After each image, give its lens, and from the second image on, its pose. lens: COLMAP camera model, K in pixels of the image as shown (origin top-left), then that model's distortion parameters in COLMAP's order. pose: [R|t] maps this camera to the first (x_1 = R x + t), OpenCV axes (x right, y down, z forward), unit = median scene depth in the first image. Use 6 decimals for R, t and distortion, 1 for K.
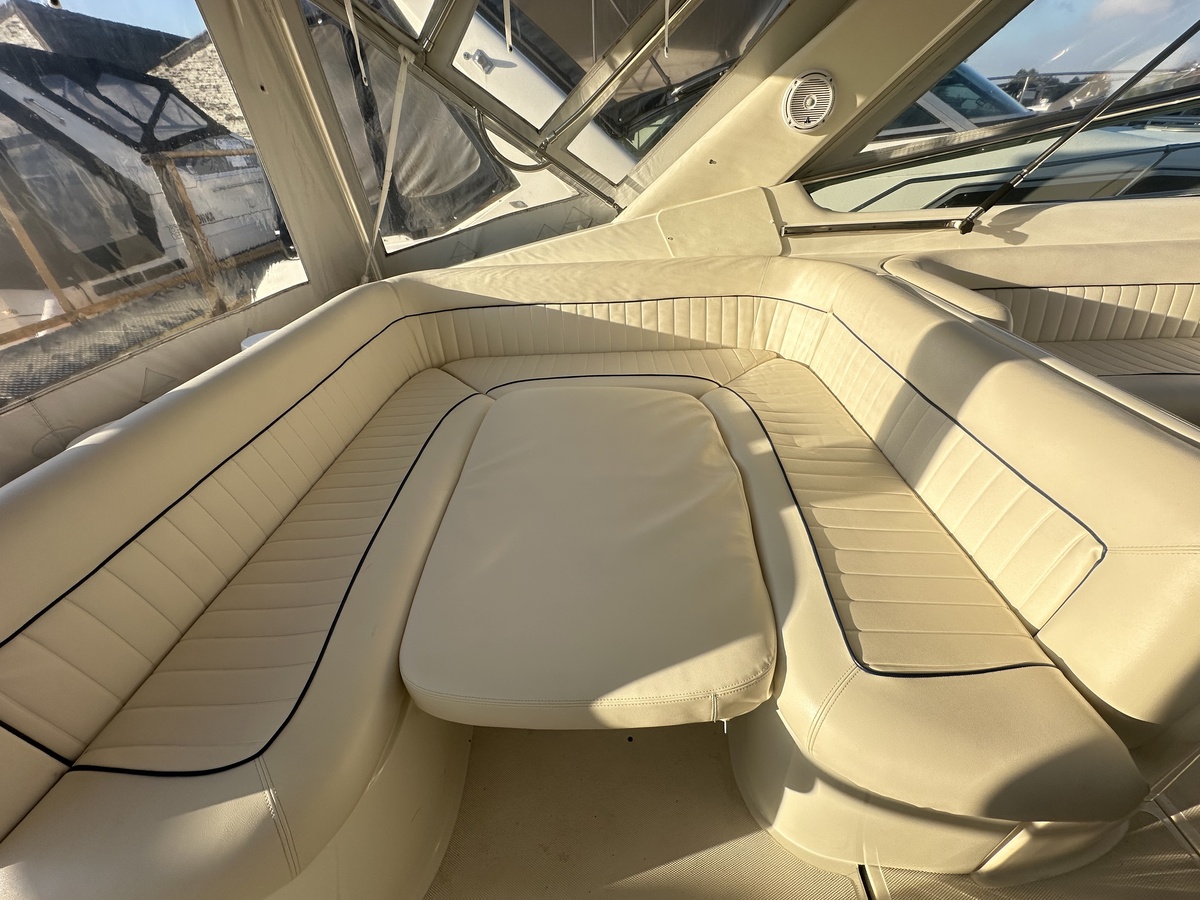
lens RADIAL K [[475.1, 0, 600.1], [0, 475.1, 452.1], [0, 0, 1]] dist [-0.001393, -0.000086]
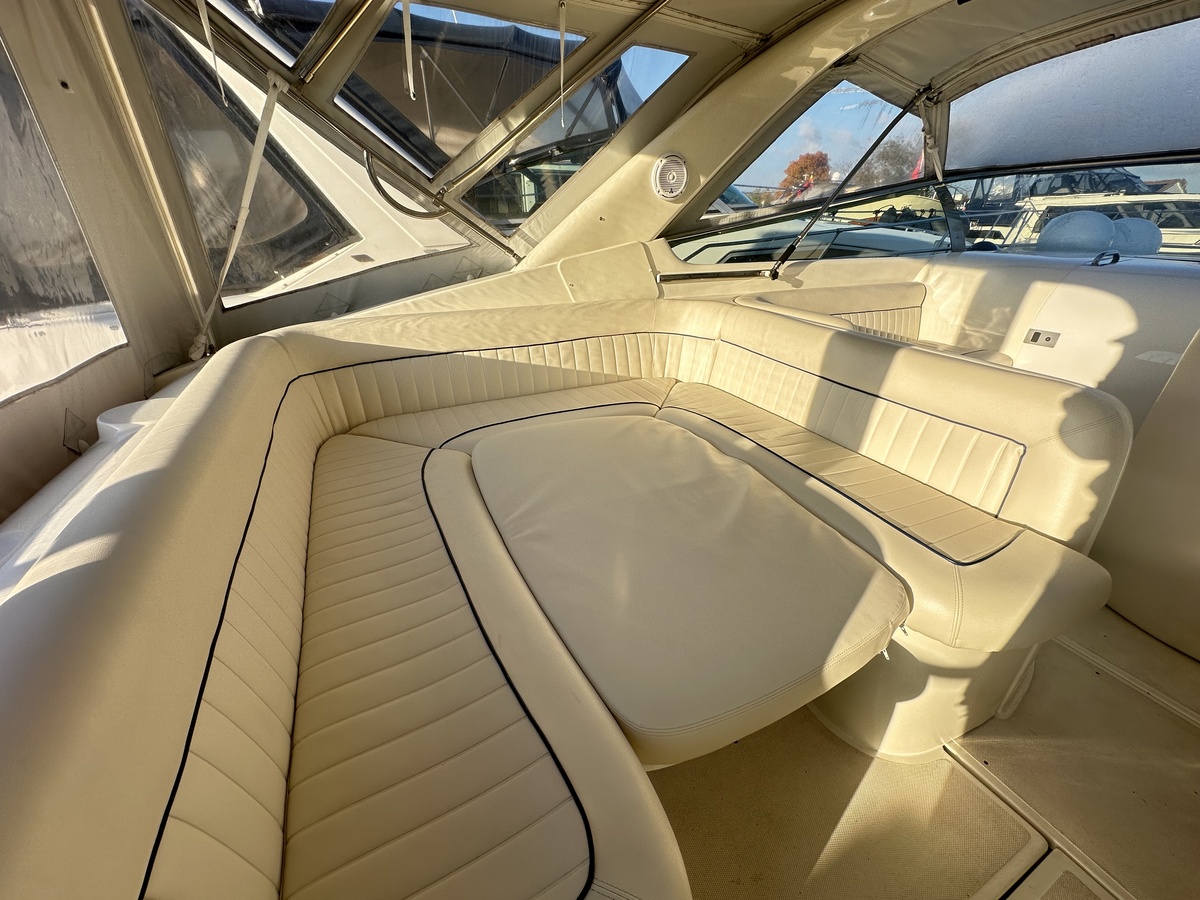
lens RADIAL K [[475.1, 0, 600.3], [0, 475.1, 452.6], [0, 0, 1]] dist [-0.001393, -0.000086]
pose [[0.879537, -0.161113, 0.447725, -0.341775], [0.216933, 0.973228, -0.075942, 0.014858], [-0.423504, 0.163921, 0.890940, 0.078714]]
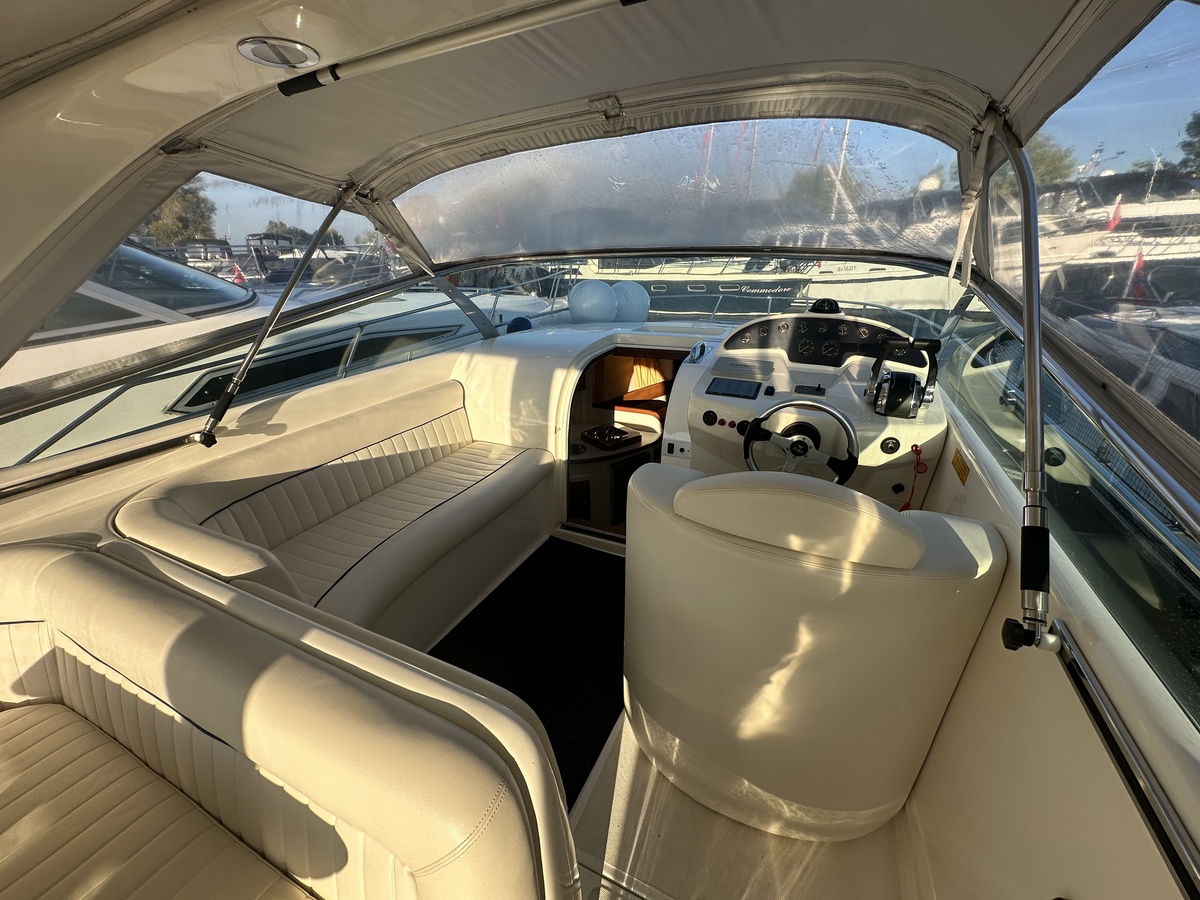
lens RADIAL K [[475.1, 0, 599.0], [0, 475.1, 449.6], [0, 0, 1]] dist [-0.001393, -0.000086]
pose [[0.397059, -0.319729, 0.860301, 0.266790], [0.502203, 0.860268, 0.087932, -0.153847], [-0.768203, 0.397131, 0.502146, -0.023743]]
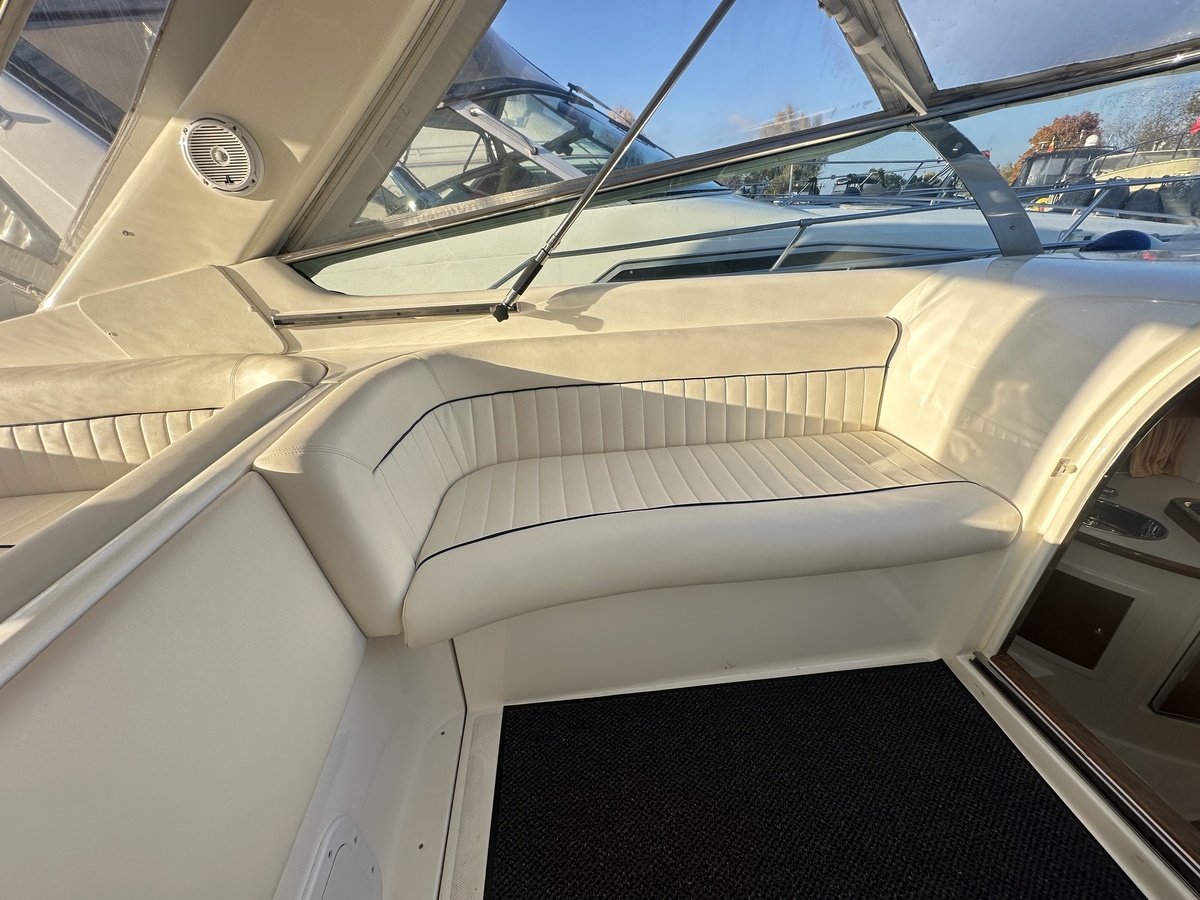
lens RADIAL K [[475.1, 0, 607.3], [0, 475.1, 450.5], [0, 0, 1]] dist [-0.001393, -0.000086]
pose [[0.988882, -0.058093, 0.136885, 0.783518], [0.075599, 0.989097, -0.126377, -0.134539], [-0.128051, 0.135320, 0.982492, 0.235579]]
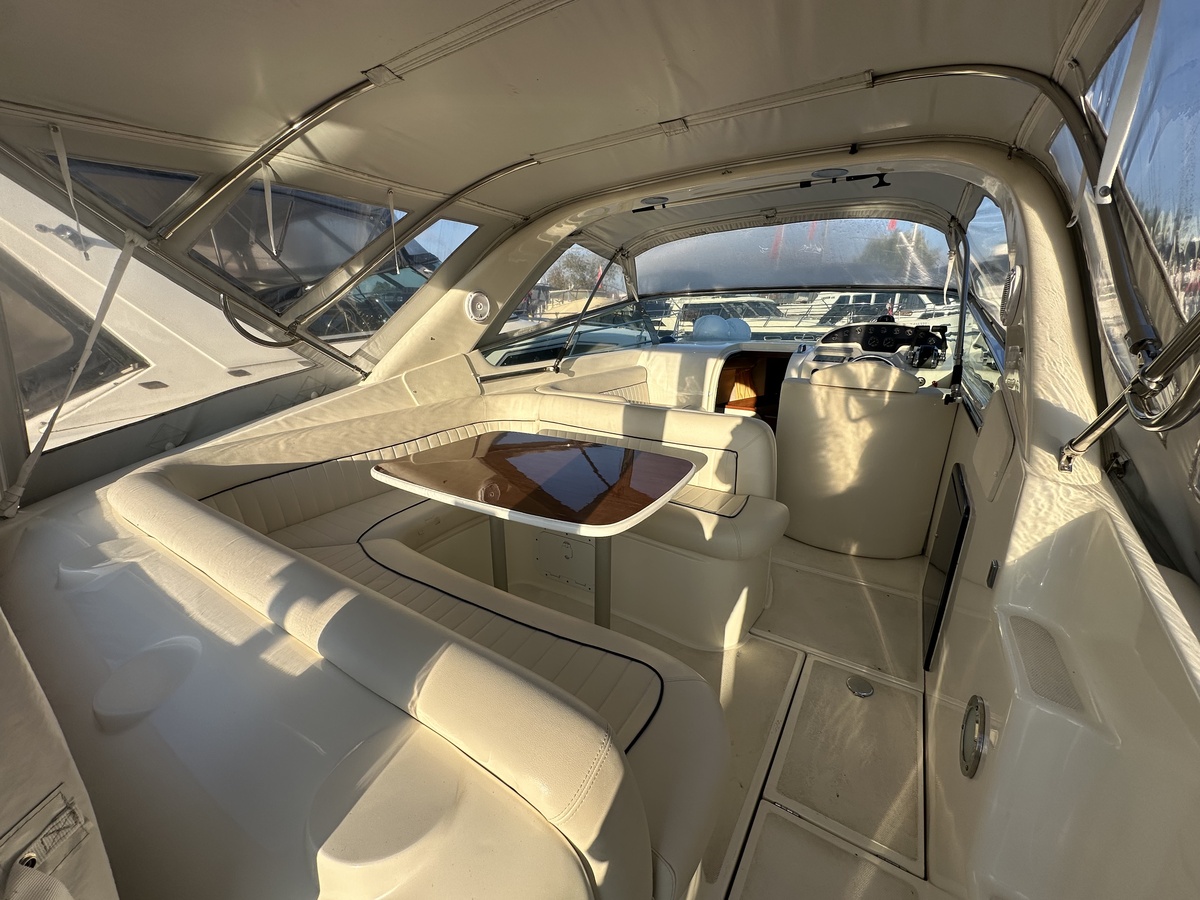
lens RADIAL K [[475.1, 0, 600.2], [0, 475.1, 454.2], [0, 0, 1]] dist [-0.001393, -0.000086]
pose [[0.514076, -0.204314, 0.833056, -0.706136], [0.453253, 0.889251, -0.061604, 0.004683], [-0.728209, 0.409254, 0.549748, 0.003498]]
